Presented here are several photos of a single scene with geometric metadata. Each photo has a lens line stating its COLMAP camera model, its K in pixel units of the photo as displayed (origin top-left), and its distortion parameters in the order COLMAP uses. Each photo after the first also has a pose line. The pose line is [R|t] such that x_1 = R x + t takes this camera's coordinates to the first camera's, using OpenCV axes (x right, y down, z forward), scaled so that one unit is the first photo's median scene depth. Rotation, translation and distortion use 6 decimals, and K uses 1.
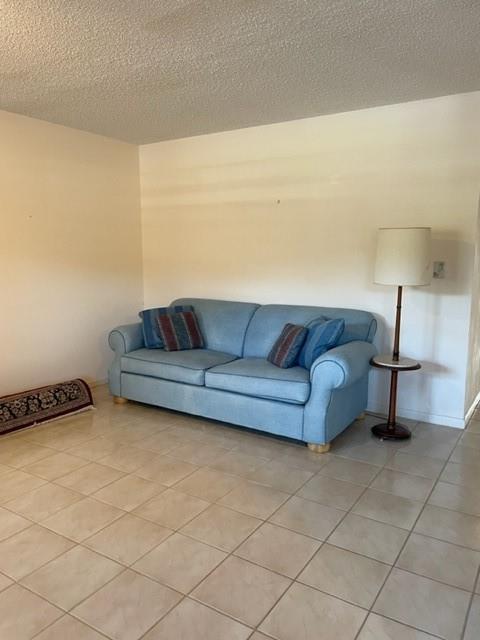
lens RADIAL K [[485.9, 0, 235.8], [0, 485.9, 320.1], [0, 0, 1]] dist [0.048309, -0.043216]
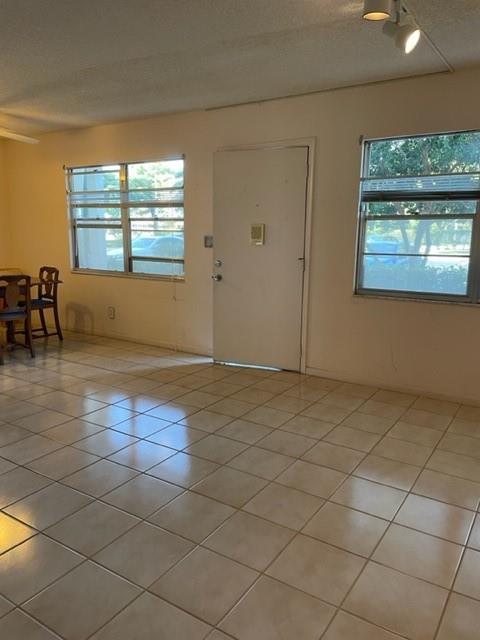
lens RADIAL K [[485.9, 0, 239.5], [0, 485.9, 315.2], [0, 0, 1]] dist [0.048309, -0.043216]
pose [[-0.999999, 0.000955, 0.000695, -0.296528], [0.001121, 0.952970, 0.303061, -0.136153], [-0.000373, 0.303062, -0.952971, 1.021420]]
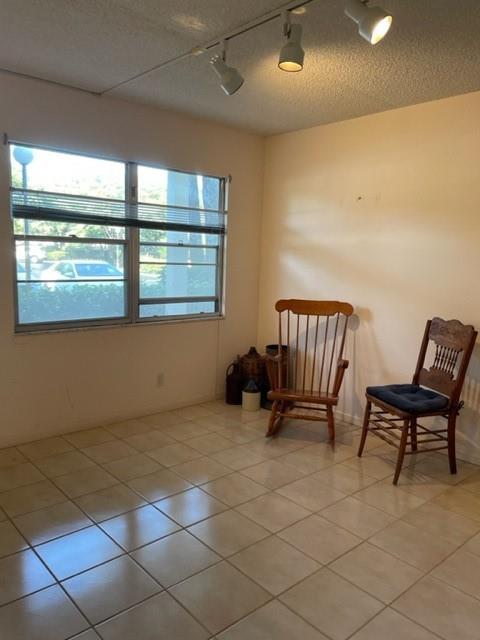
lens RADIAL K [[485.9, 0, 233.6], [0, 485.9, 317.5], [0, 0, 1]] dist [0.048309, -0.043216]
pose [[-0.257659, 0.129171, -0.957563, 0.203284], [-0.160947, 0.971441, 0.174351, -0.087246], [0.952737, 0.199040, -0.229511, 0.499352]]
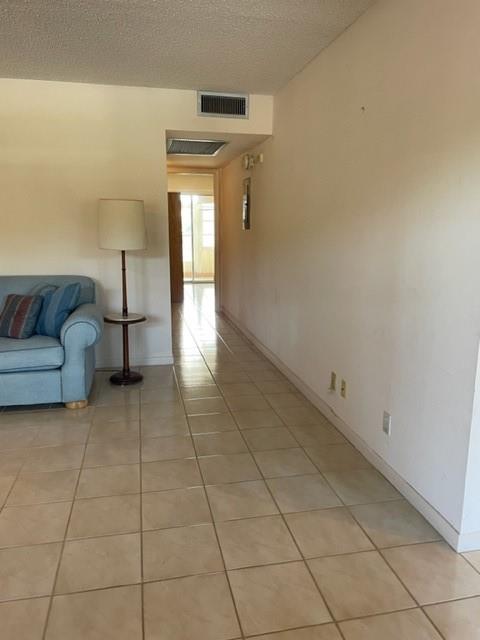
lens RADIAL K [[485.9, 0, 245.0], [0, 485.9, 322.8], [0, 0, 1]] dist [0.048309, -0.043216]
pose [[0.704137, -0.134394, 0.697229, -0.269086], [0.091740, 0.990914, 0.098354, 0.010571], [-0.704112, -0.005291, 0.710069, -0.019335]]
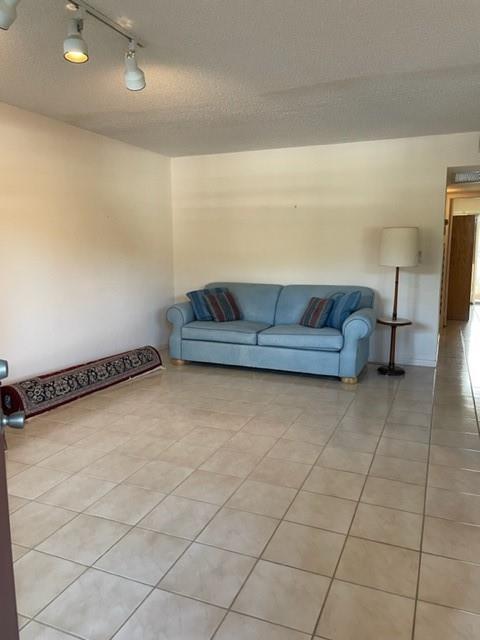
lens RADIAL K [[485.9, 0, 236.0], [0, 485.9, 319.5], [0, 0, 1]] dist [0.048309, -0.043216]
pose [[0.985220, -0.026659, 0.169207, -0.360626], [0.025389, 0.999631, 0.009664, 0.053622], [-0.169402, -0.005225, 0.985533, -0.323573]]
